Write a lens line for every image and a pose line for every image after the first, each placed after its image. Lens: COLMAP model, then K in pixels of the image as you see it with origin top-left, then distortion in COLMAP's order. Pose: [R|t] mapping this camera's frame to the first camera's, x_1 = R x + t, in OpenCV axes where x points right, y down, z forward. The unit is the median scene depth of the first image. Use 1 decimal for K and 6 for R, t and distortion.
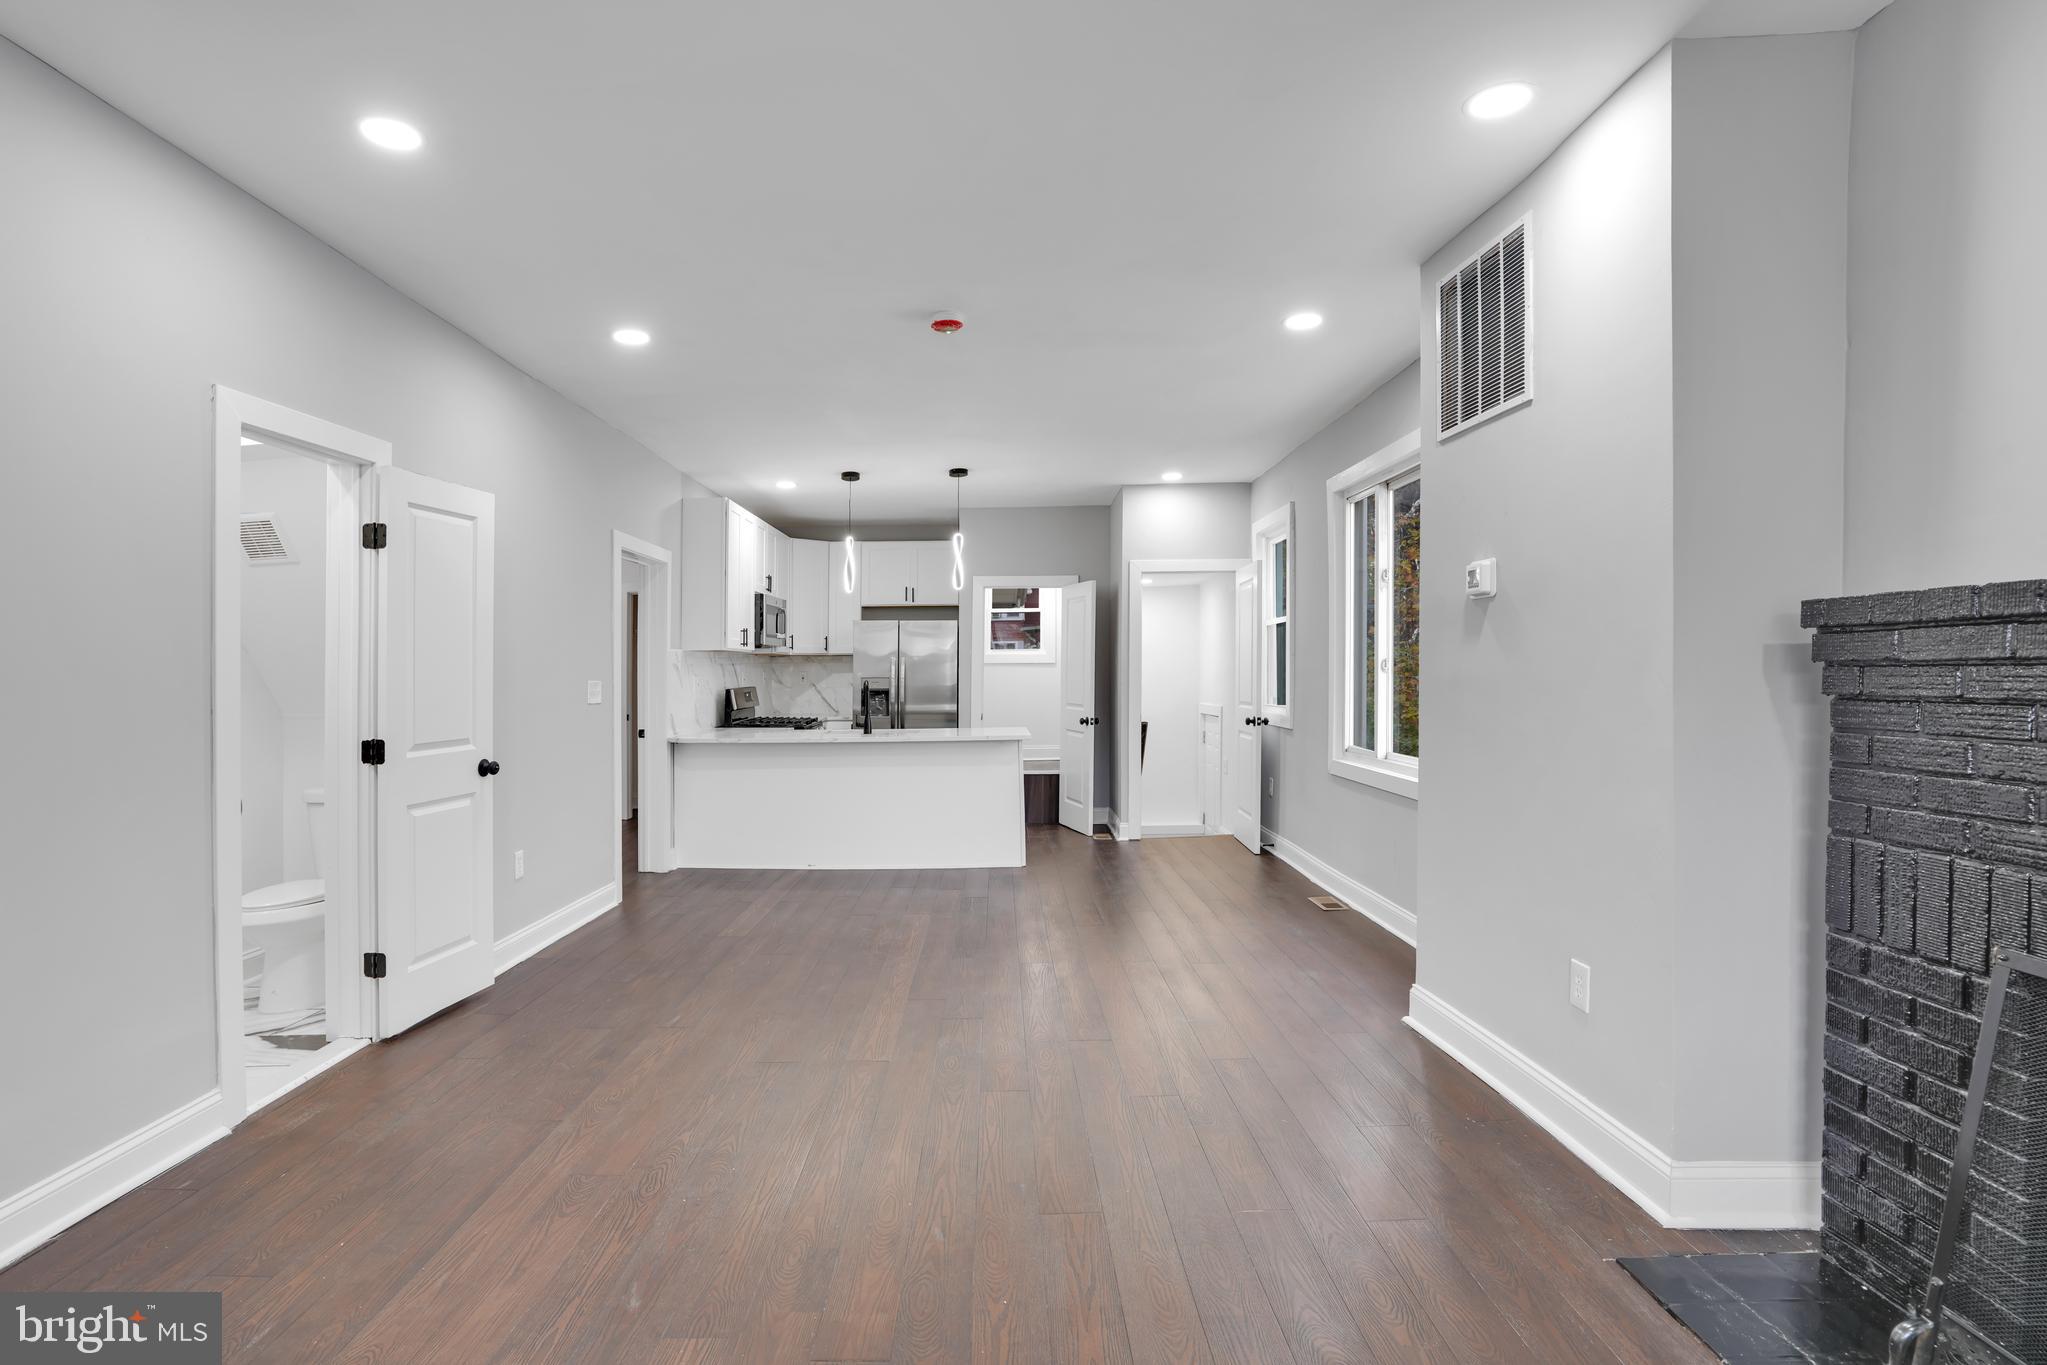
lens RADIAL K [[983.1, 0, 1002.3], [0, 983.1, 679.3], [0, 0, 1]] dist [-0.068280, 0.023560]
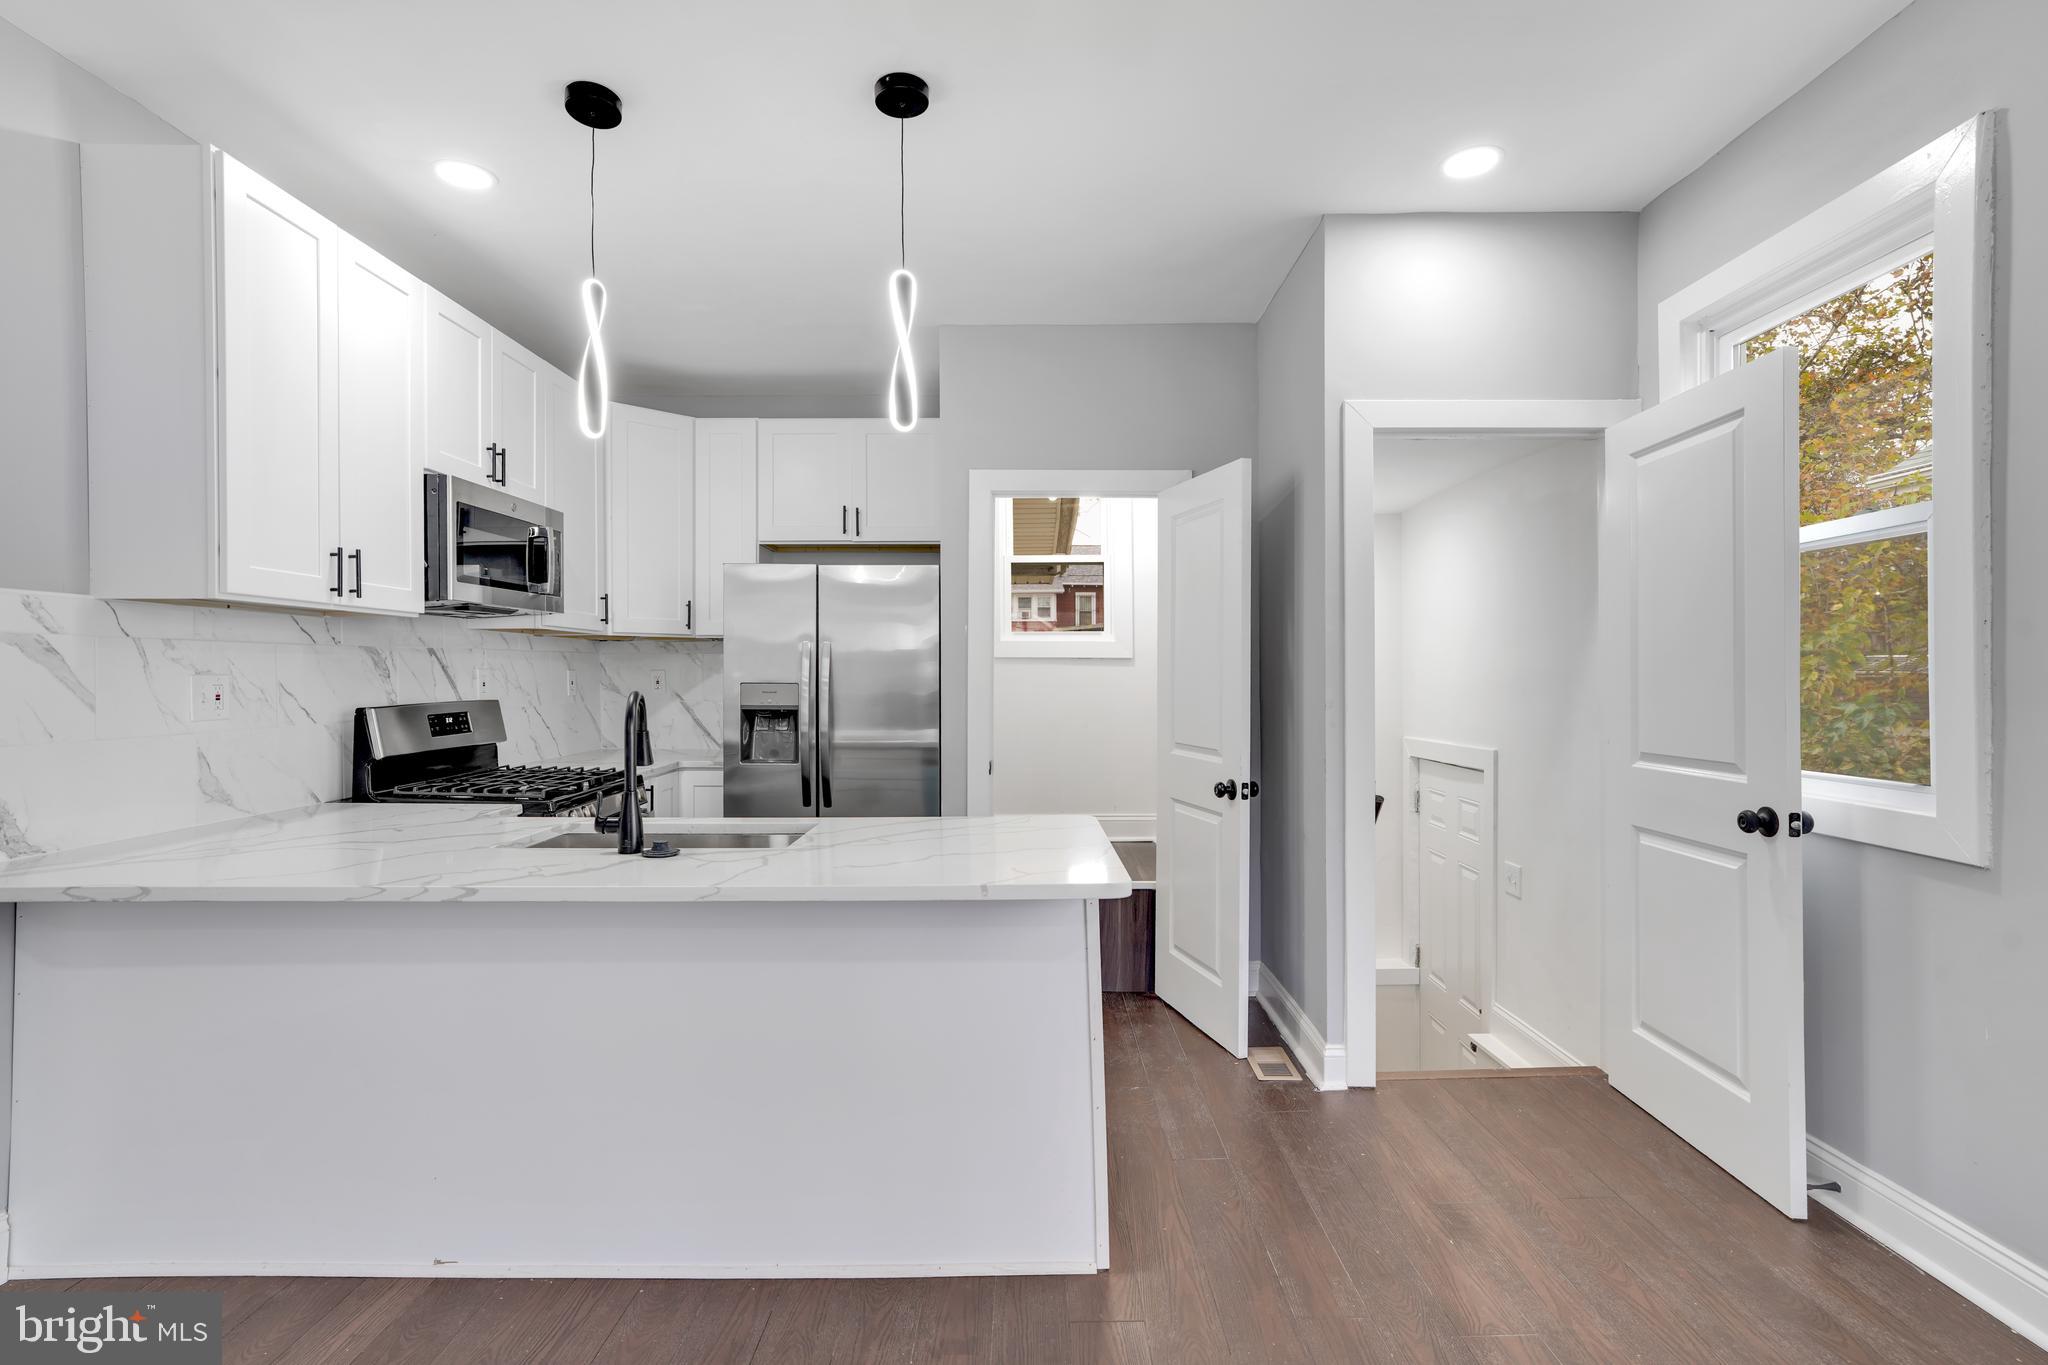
lens RADIAL K [[1030.2, 0, 1013.4], [0, 1030.2, 675.0], [0, 0, 1]] dist [-0.004064, -0.000569]
pose [[0.999919, 0.008802, 0.009236, -0.019493], [-0.008722, 0.999924, -0.008718, -0.003042], [-0.009312, 0.008637, 0.999919, 0.646144]]
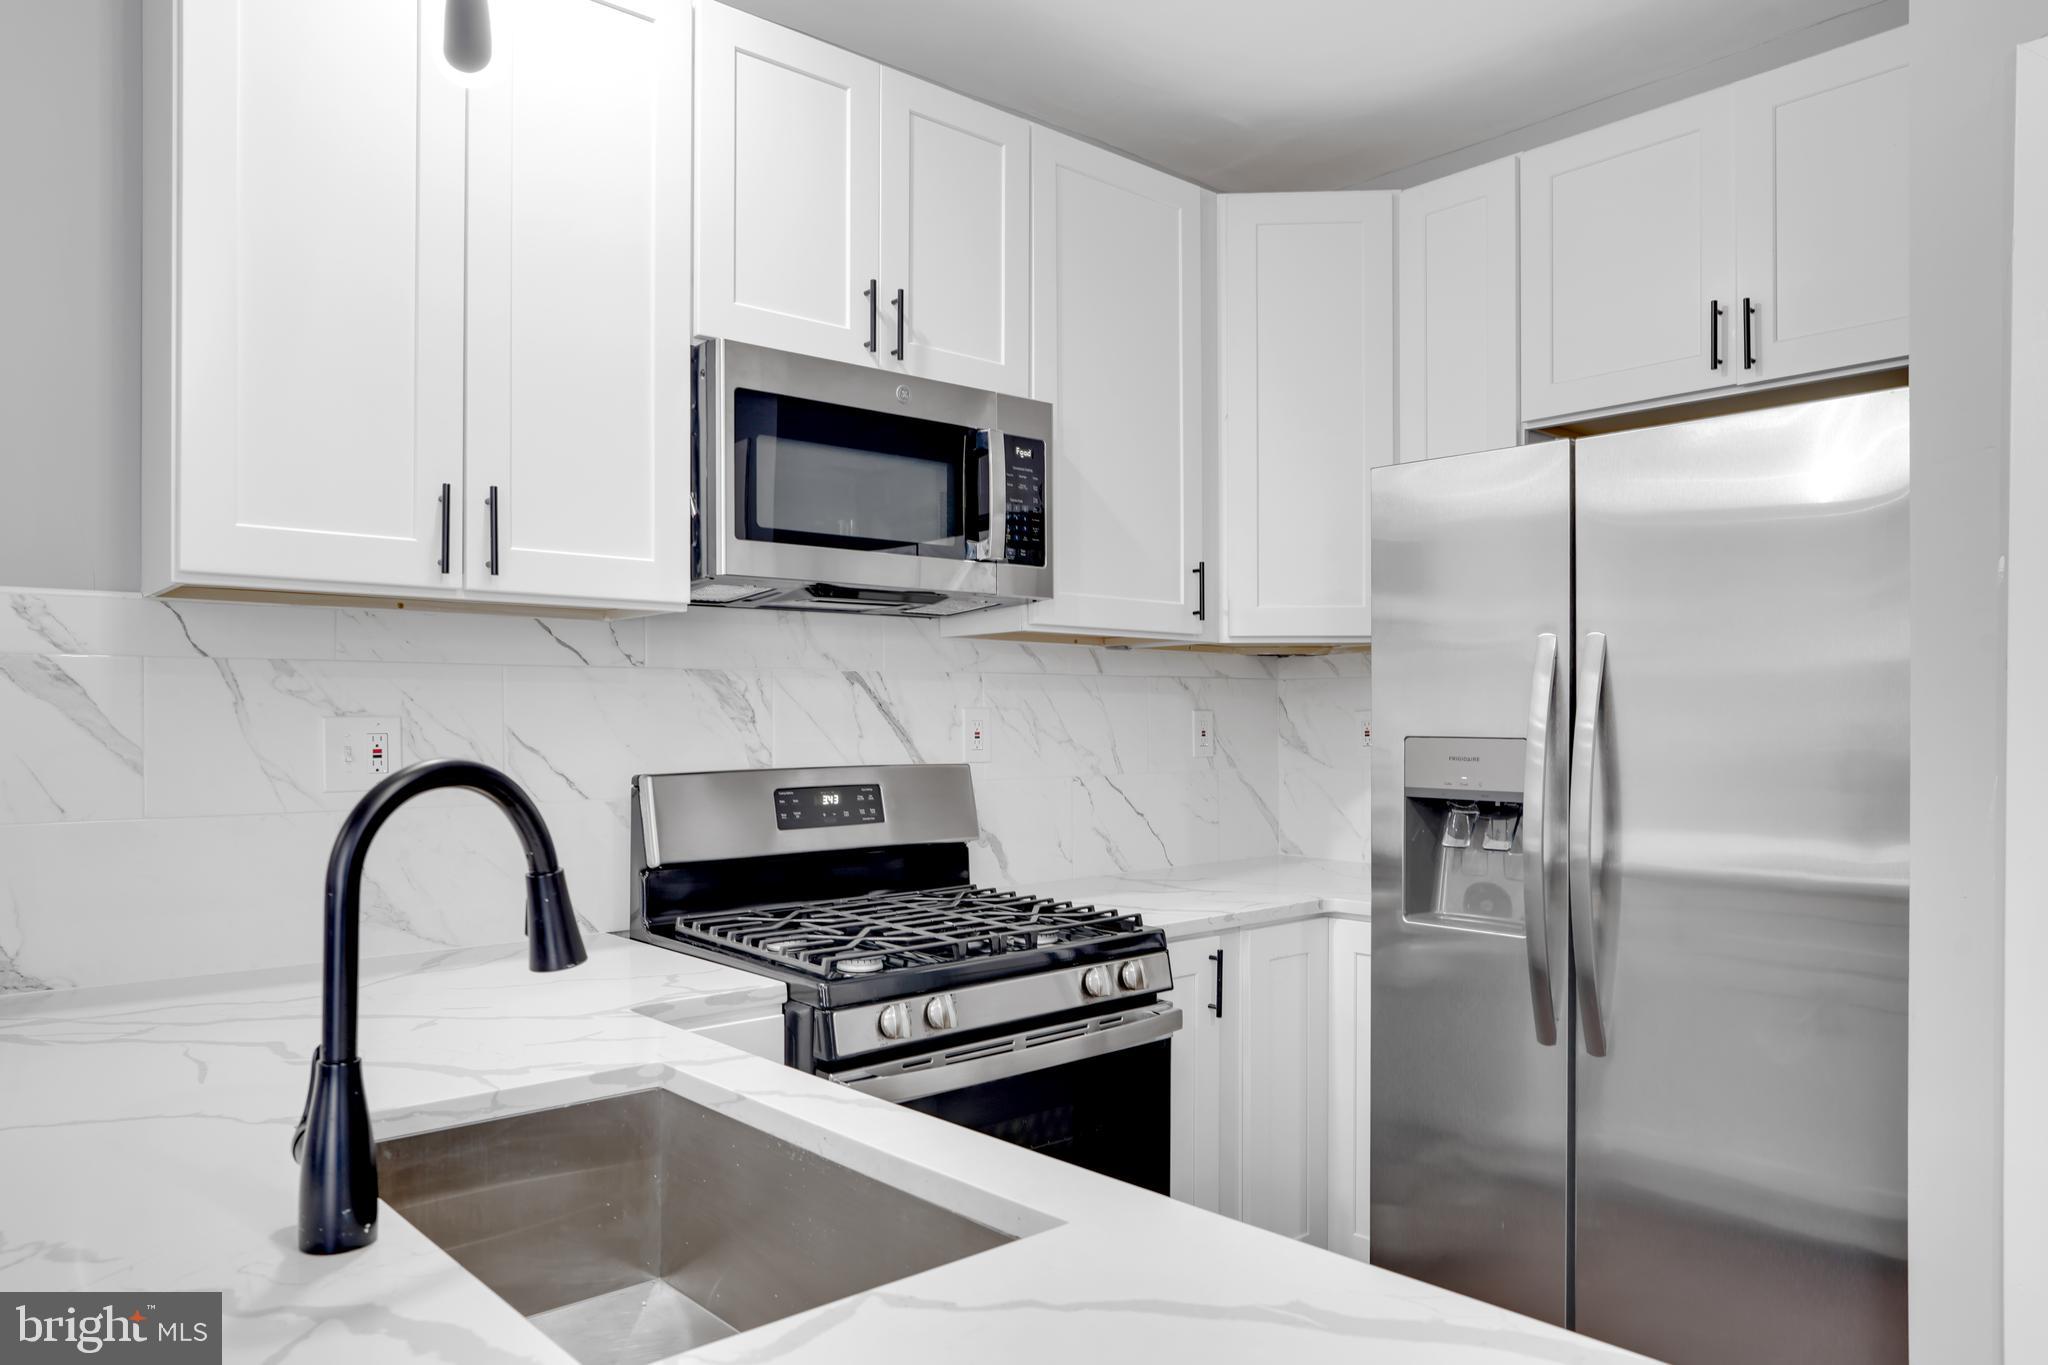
lens RADIAL K [[1400.1, 0, 1028.7], [0, 1400.1, 727.3], [0, 0, 1]] dist [-0.007909, -0.002360]
pose [[0.677739, 0.008699, -0.735251, 0.030592], [-0.011080, 0.999937, 0.001617, -0.003785], [0.735219, 0.007050, 0.677793, 0.966520]]
